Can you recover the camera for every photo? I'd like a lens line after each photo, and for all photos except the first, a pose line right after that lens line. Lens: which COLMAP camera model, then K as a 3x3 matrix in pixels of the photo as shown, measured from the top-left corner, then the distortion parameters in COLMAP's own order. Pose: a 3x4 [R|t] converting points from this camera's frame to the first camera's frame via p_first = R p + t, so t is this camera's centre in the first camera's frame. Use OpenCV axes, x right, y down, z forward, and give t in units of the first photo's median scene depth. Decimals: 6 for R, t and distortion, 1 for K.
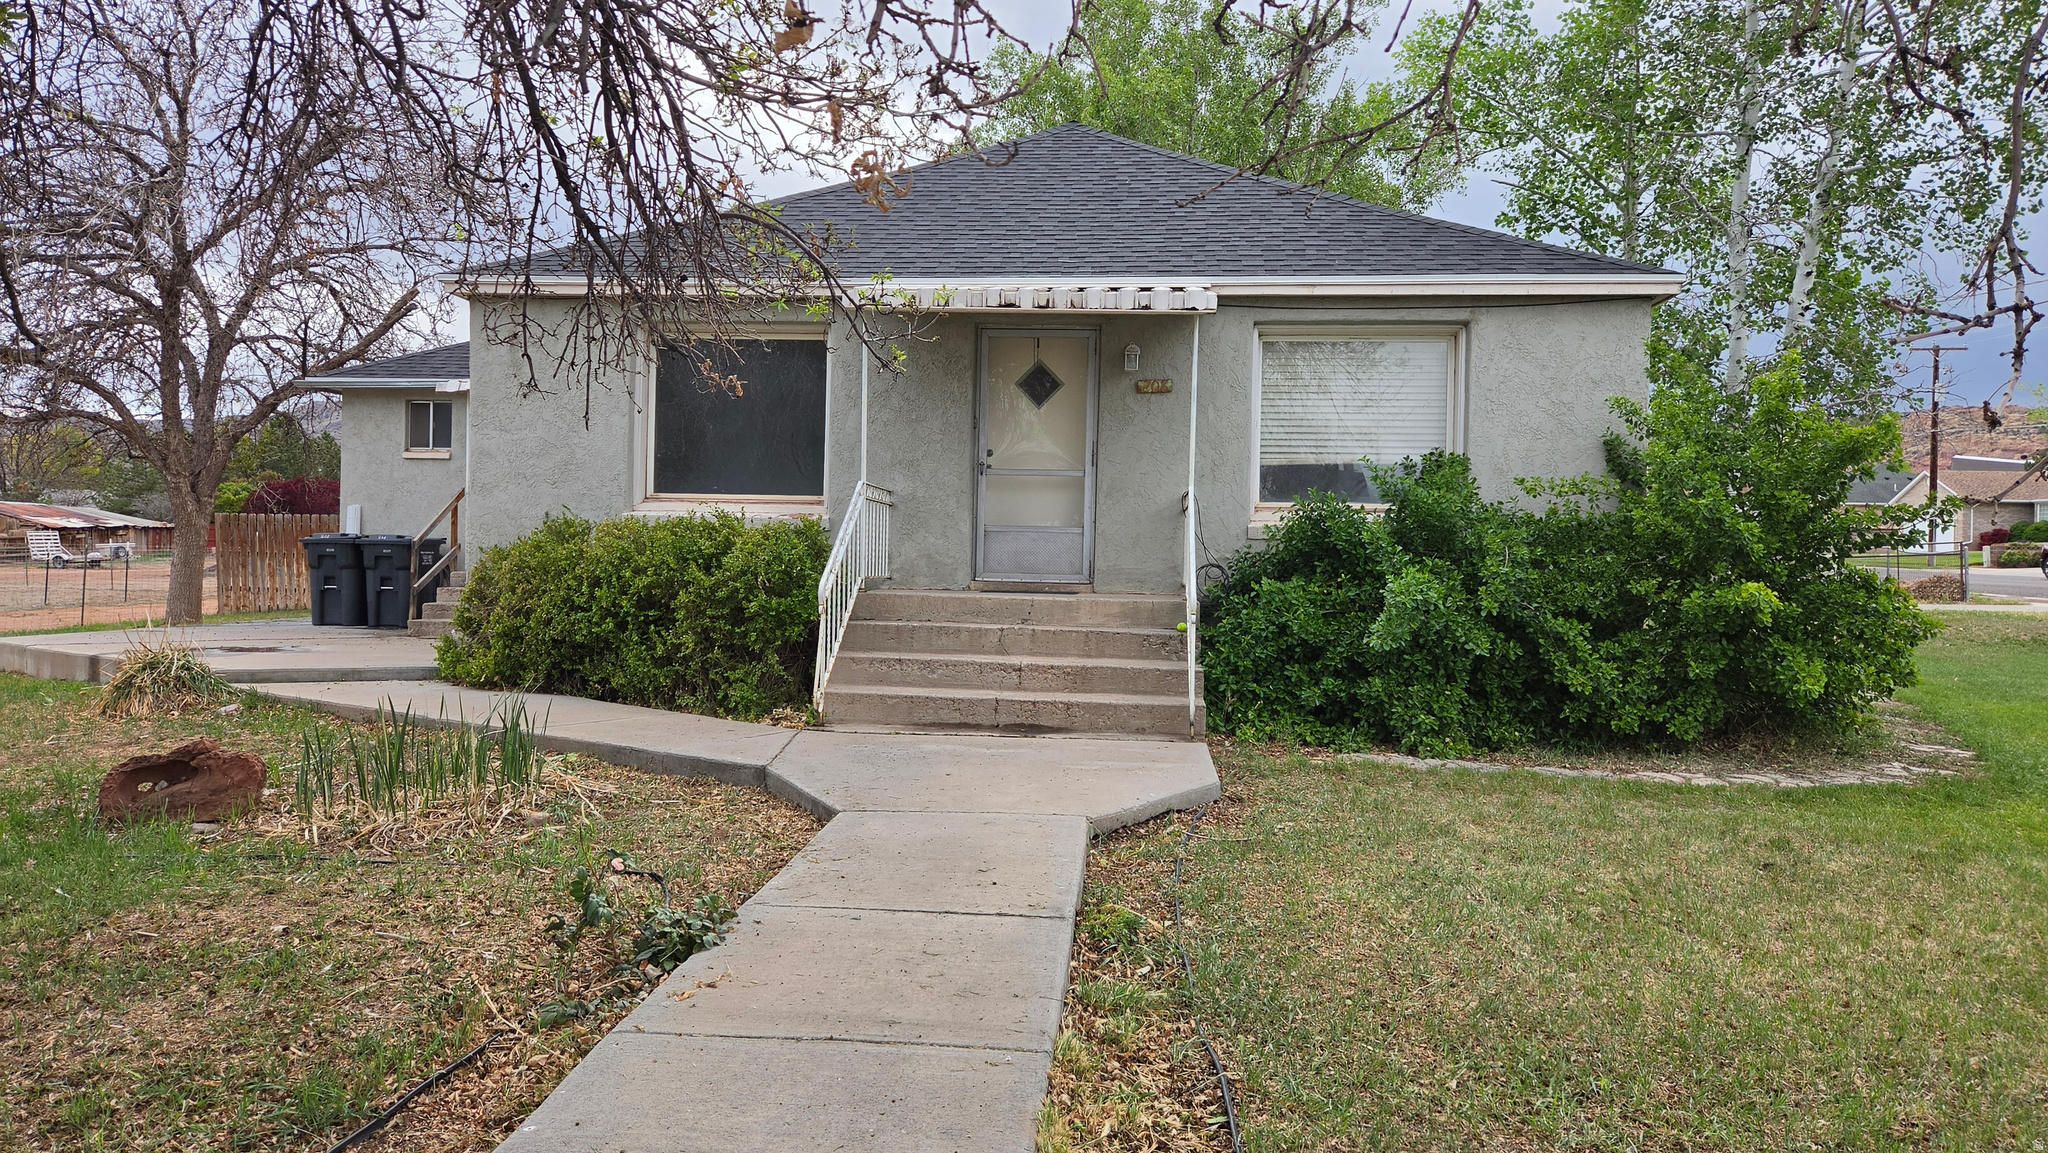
lens RADIAL K [[1394.8, 0, 1031.3], [0, 1394.8, 576.4], [0, 0, 1]] dist [0.041649, -0.002659]
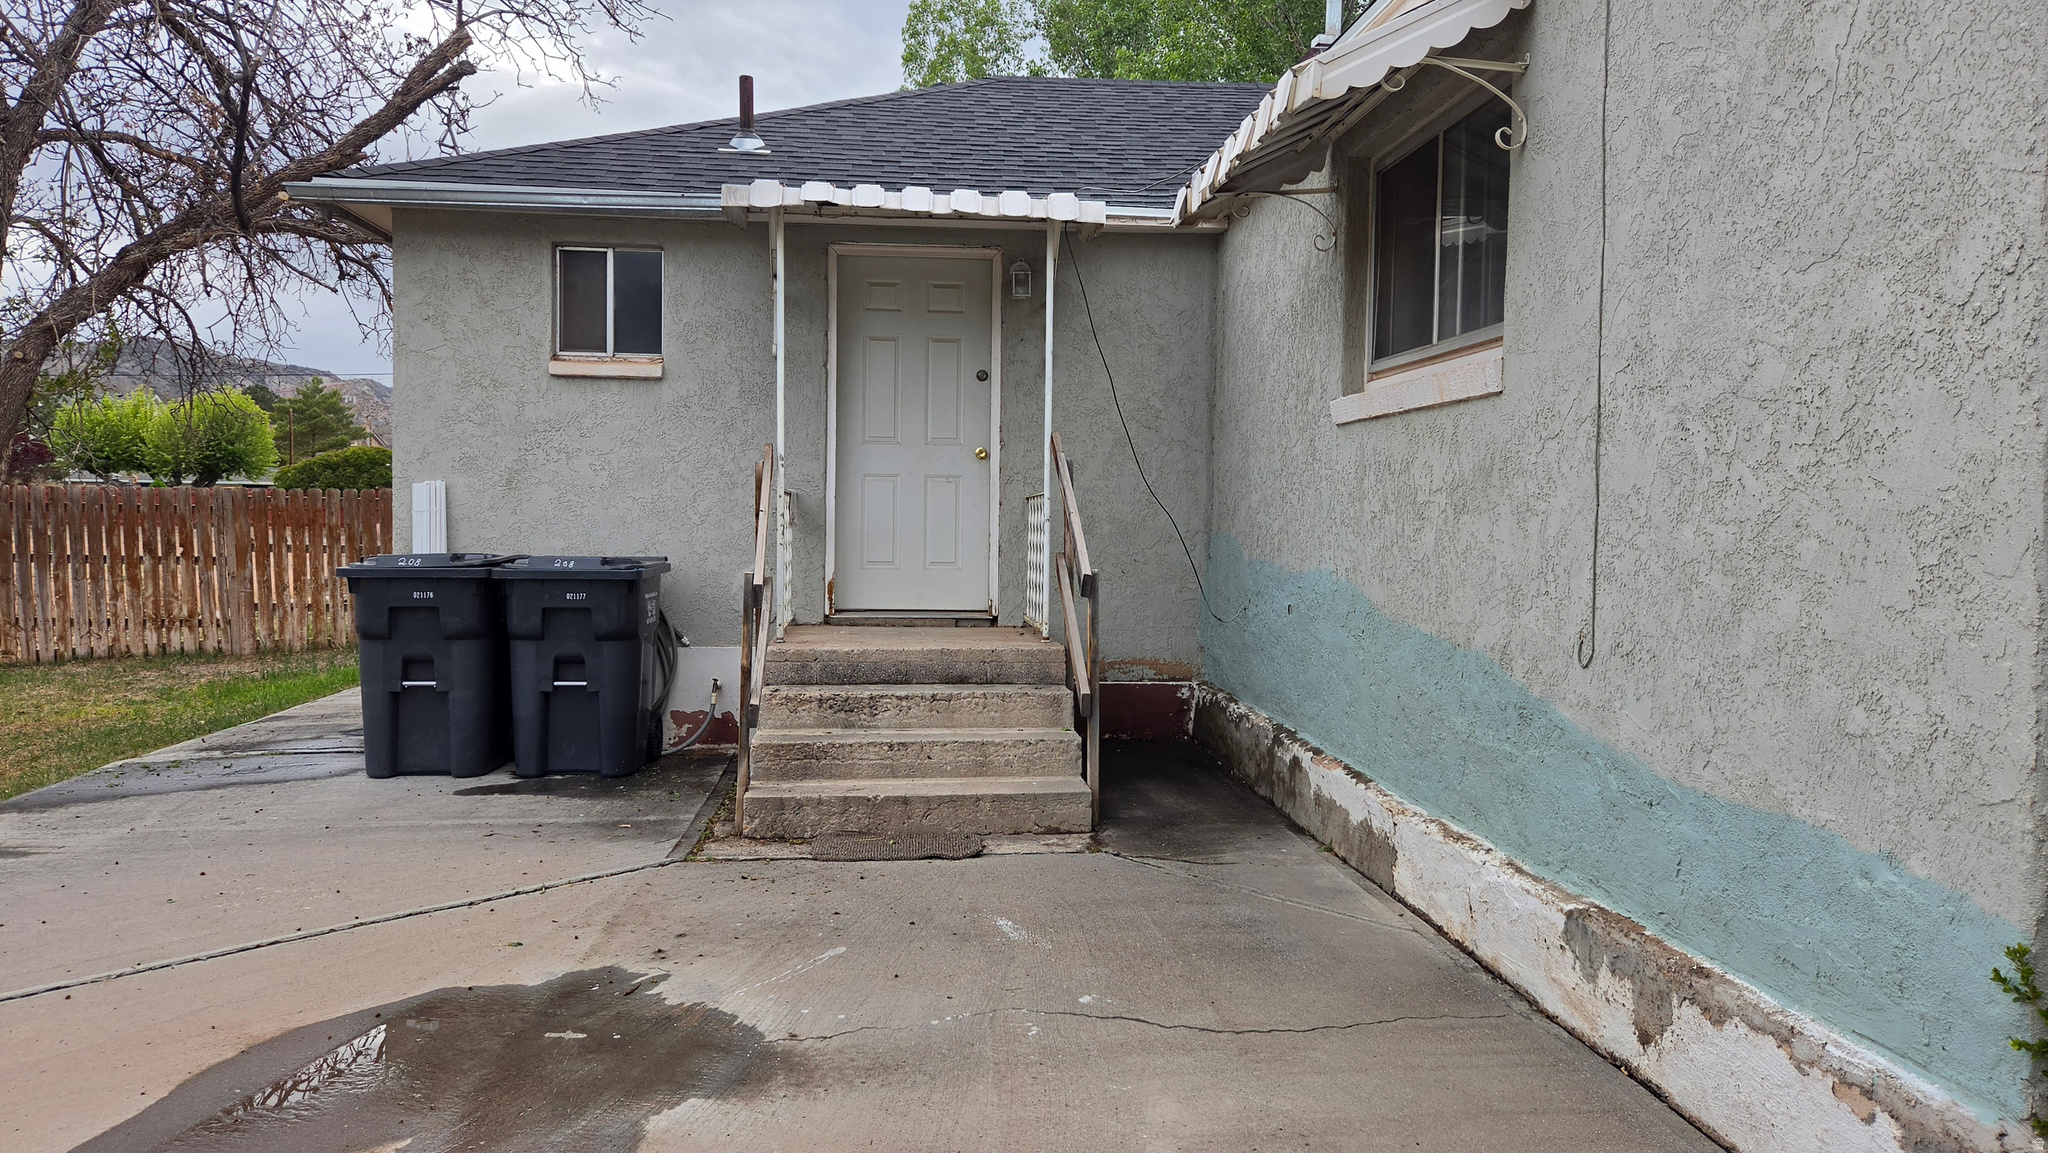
lens RADIAL K [[1394.8, 0, 1018.2], [0, 1394.8, 575.6], [0, 0, 1]] dist [0.041649, -0.002659]
pose [[0.984285, -0.008811, 0.176366, -0.379991], [0.004373, 0.999664, 0.025535, -0.032172], [-0.176531, -0.024362, 0.983993, 0.542341]]
